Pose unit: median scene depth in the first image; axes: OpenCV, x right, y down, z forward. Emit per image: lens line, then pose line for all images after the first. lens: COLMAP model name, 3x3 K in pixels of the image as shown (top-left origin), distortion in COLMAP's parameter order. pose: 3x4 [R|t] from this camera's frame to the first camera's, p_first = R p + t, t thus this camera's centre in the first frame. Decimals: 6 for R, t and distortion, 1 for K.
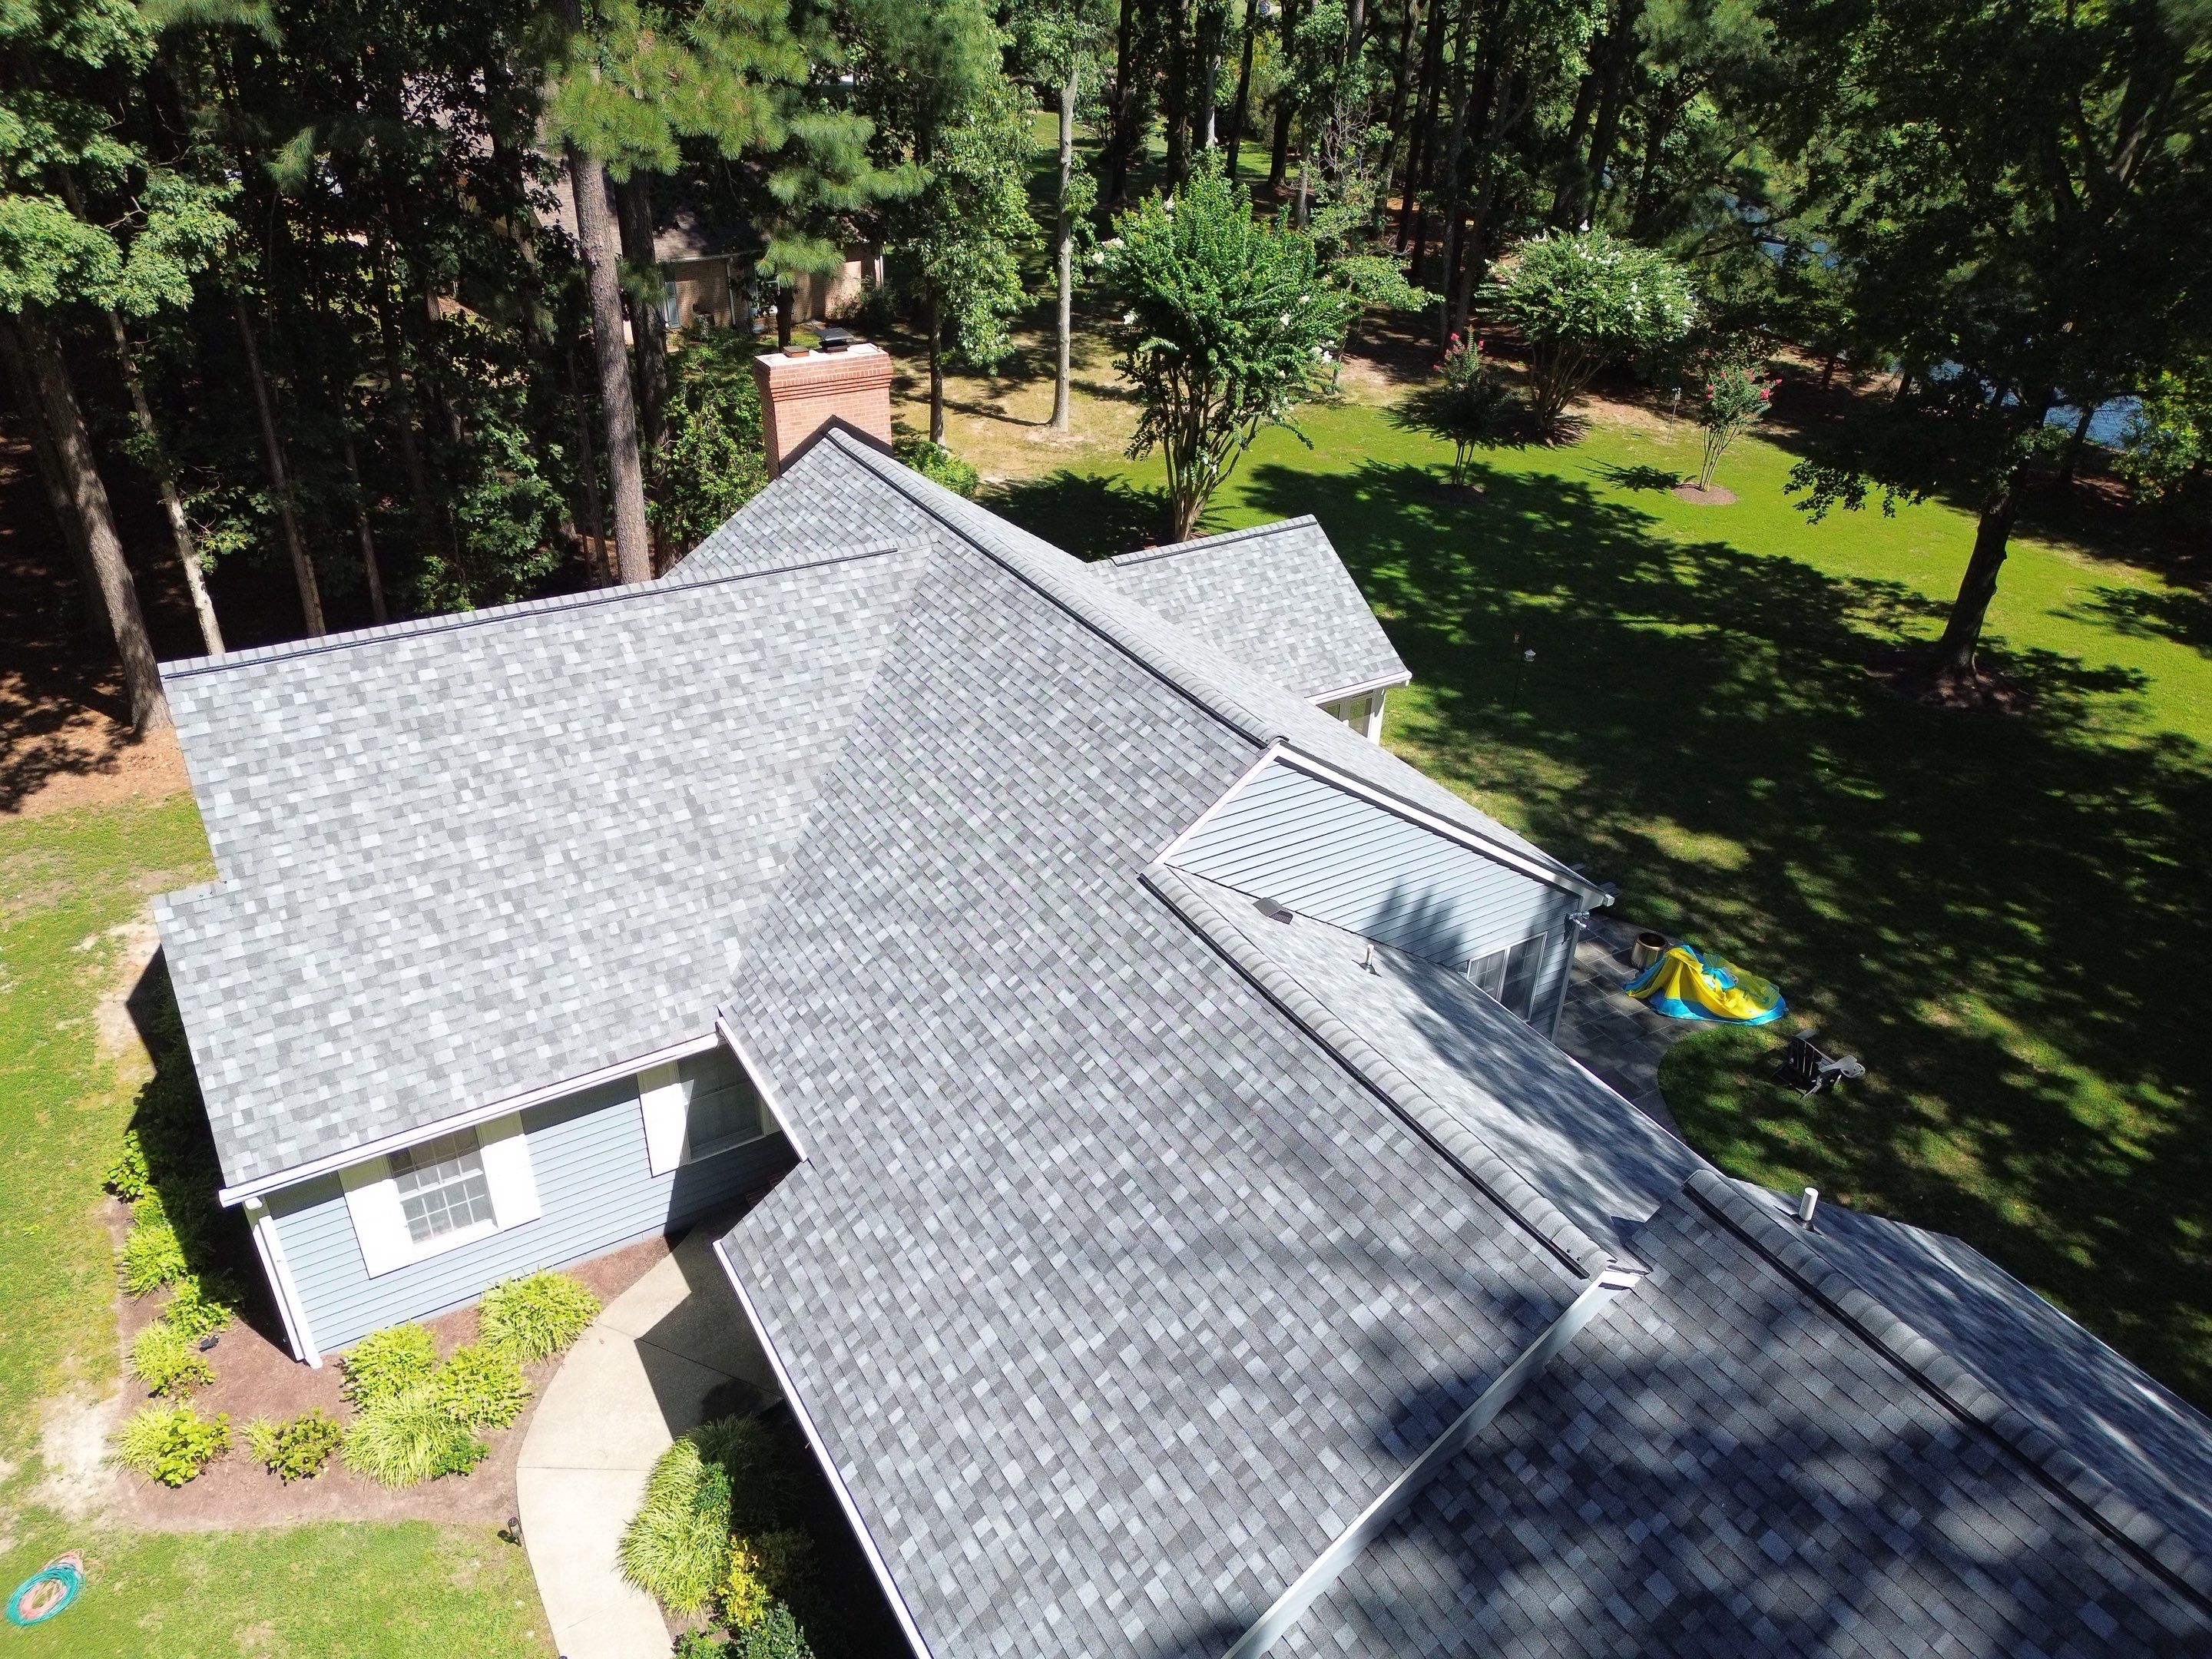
lens RADIAL K [[1549.3, 0, 1104.6], [0, 1549.3, 824.7], [0, 0, 1]] dist [0.087319, -0.090612]
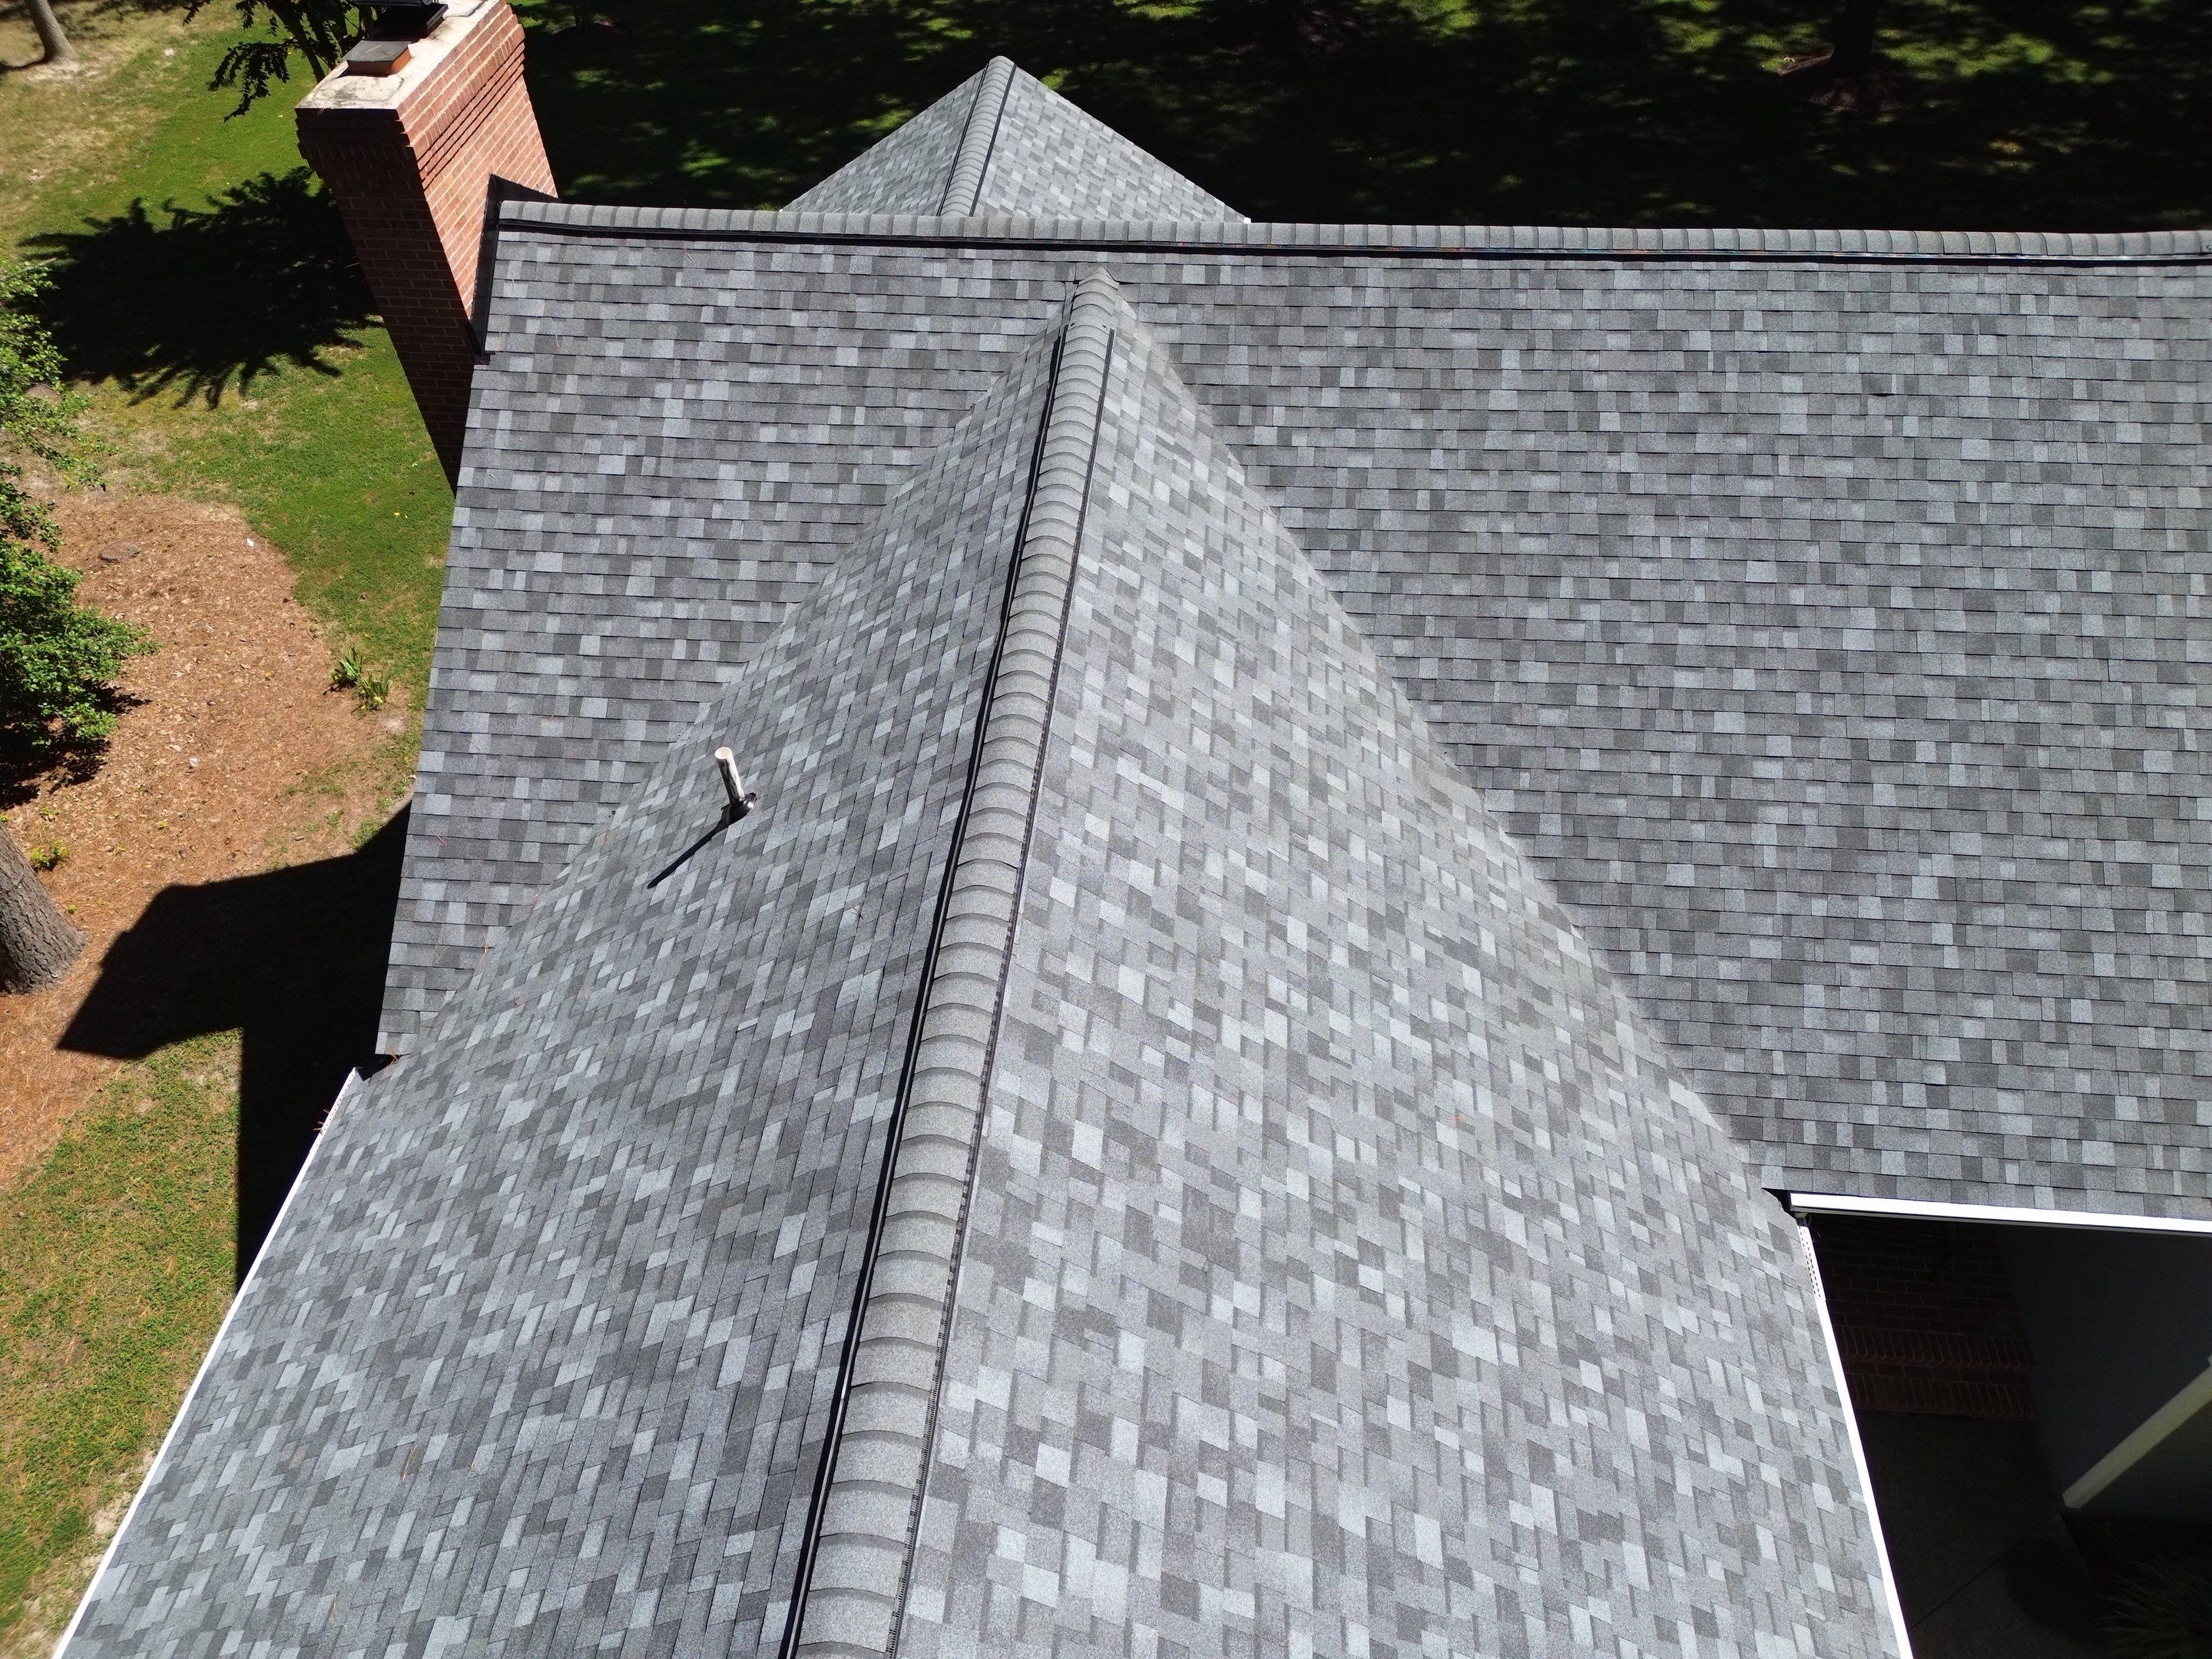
lens RADIAL K [[1544.6, 0, 1103.0], [0, 1544.6, 826.3], [0, 0, 1]] dist [0.074560, -0.073942]
pose [[0.586670, -0.615333, 0.526483, -0.568235], [0.447590, 0.788174, 0.422429, -0.302405], [-0.674894, -0.012178, 0.737814, 0.725139]]
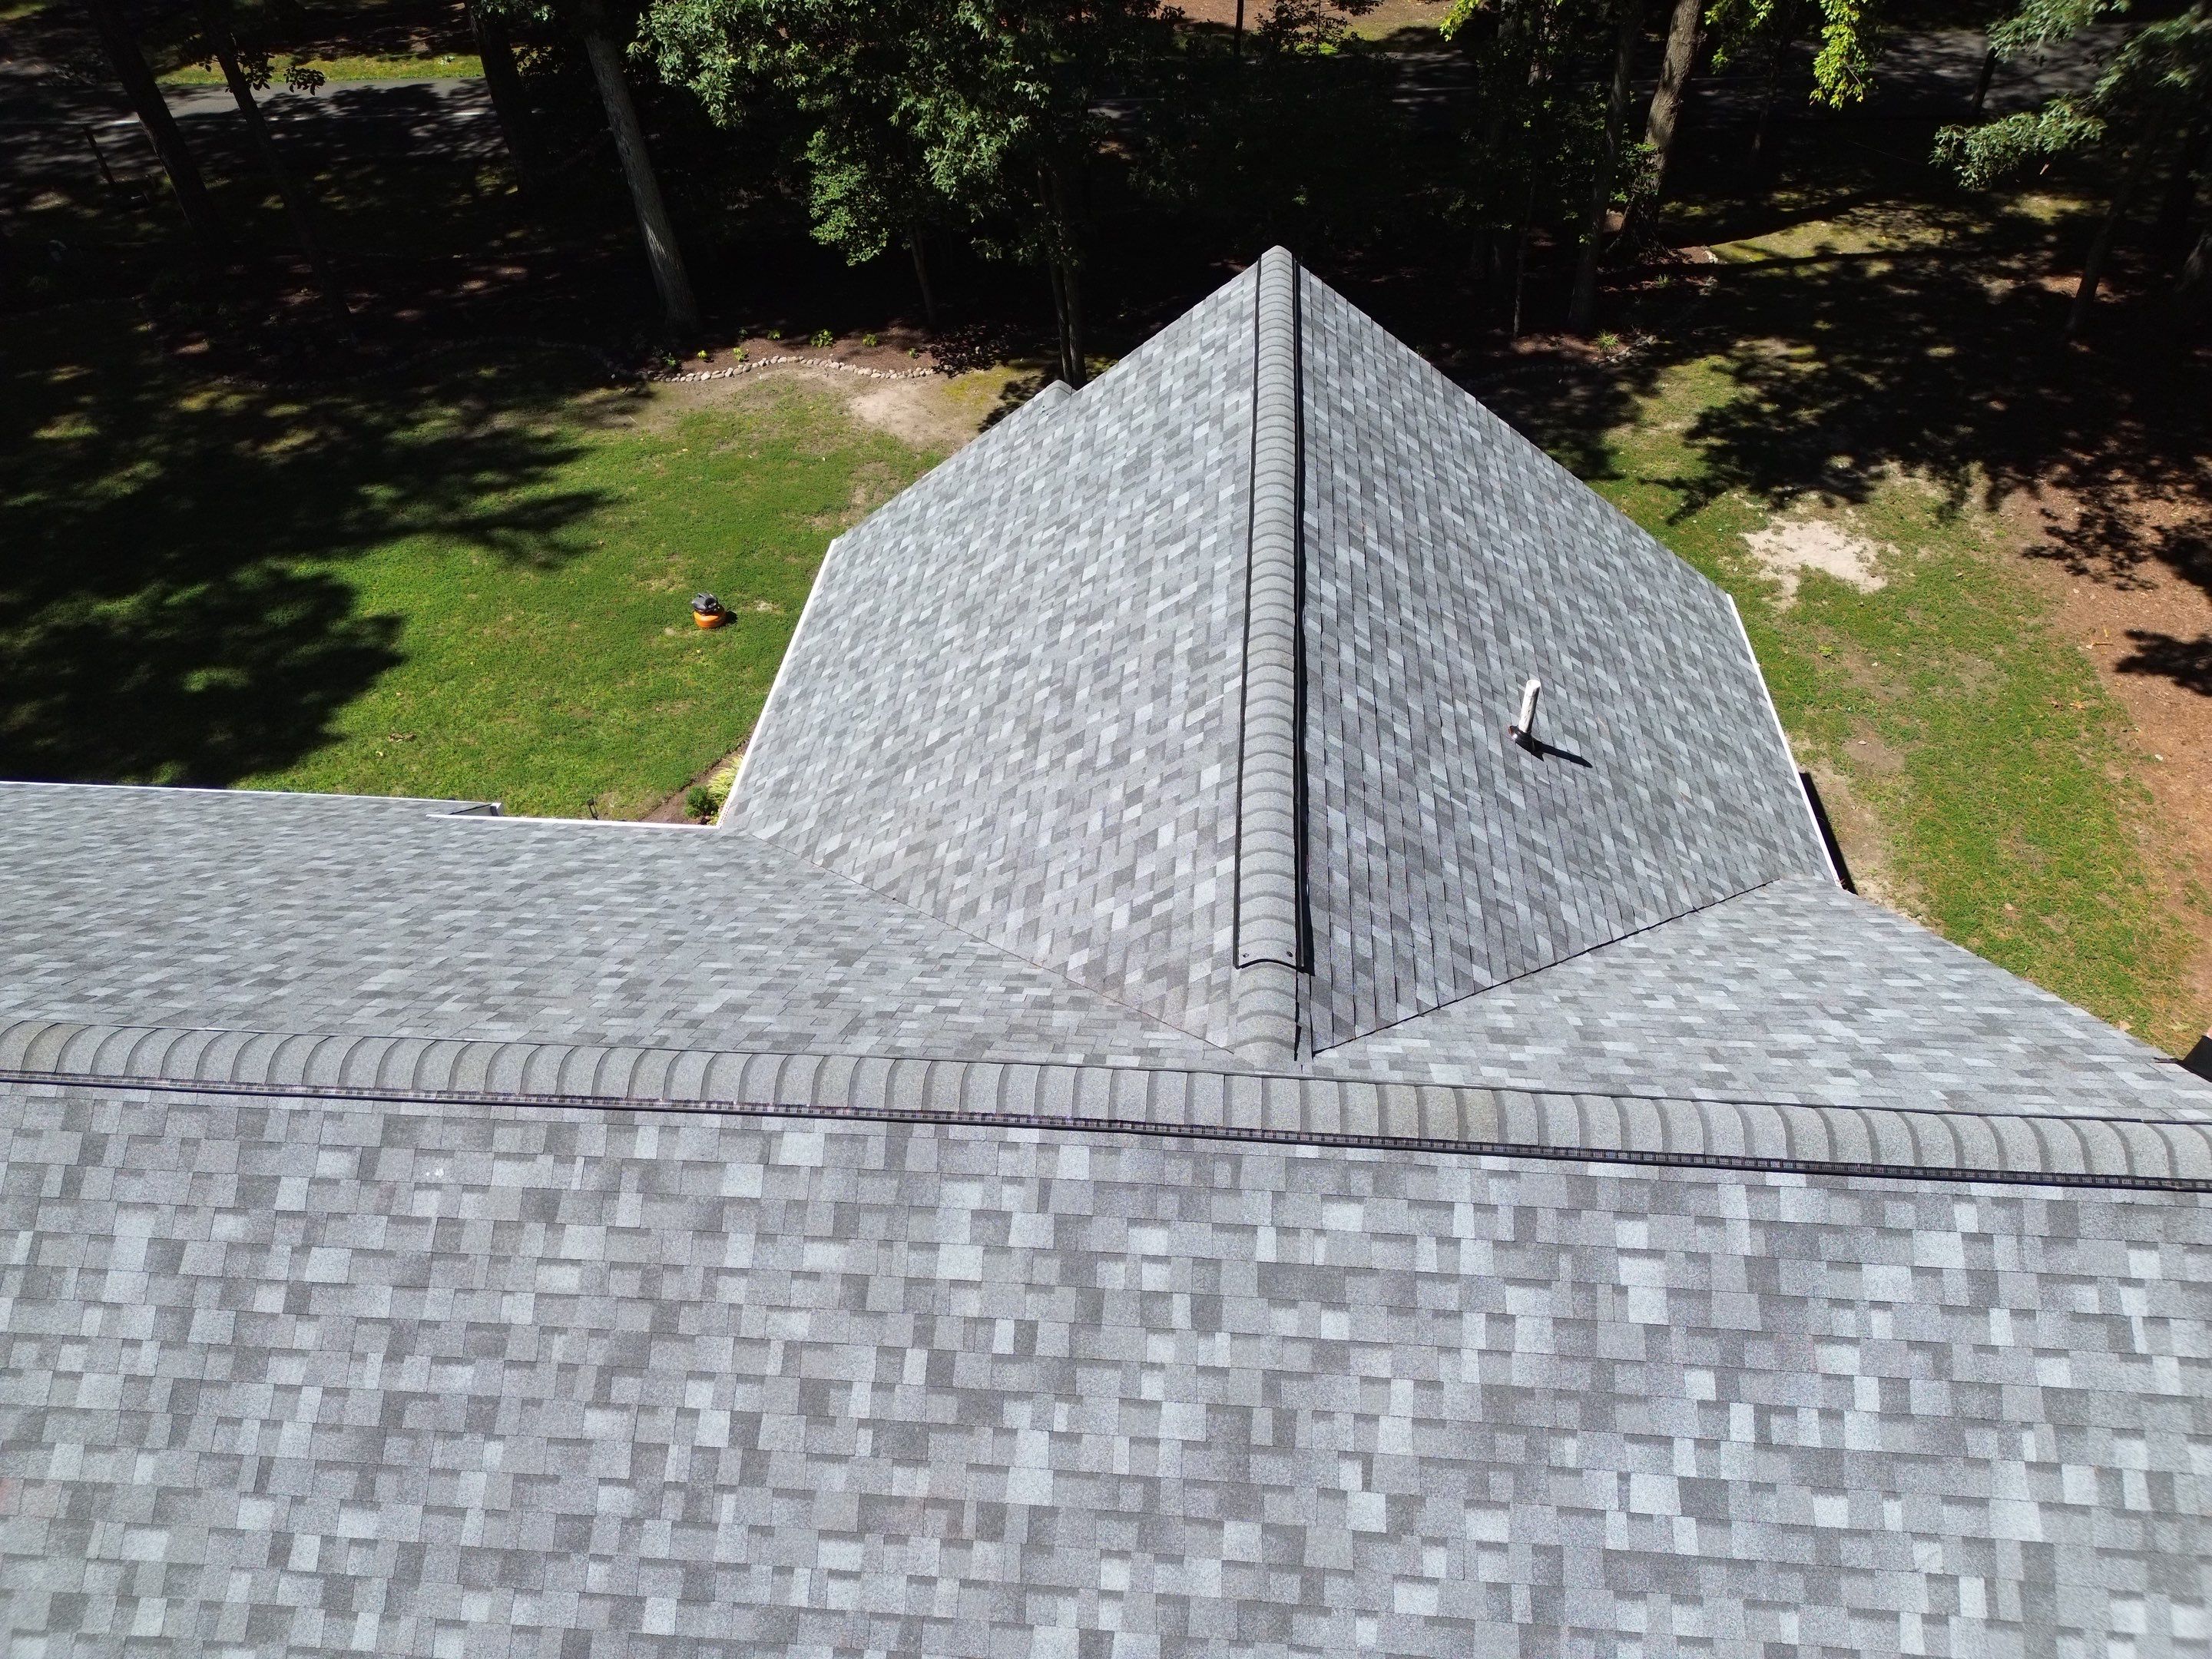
lens RADIAL K [[1549.3, 0, 1104.6], [0, 1549.3, 824.7], [0, 0, 1]] dist [0.087319, -0.090612]
pose [[-0.584263, 0.539418, -0.606354, 0.105640], [-0.405768, 0.452890, 0.793879, -0.543809], [0.702844, 0.709873, -0.045728, 1.114547]]
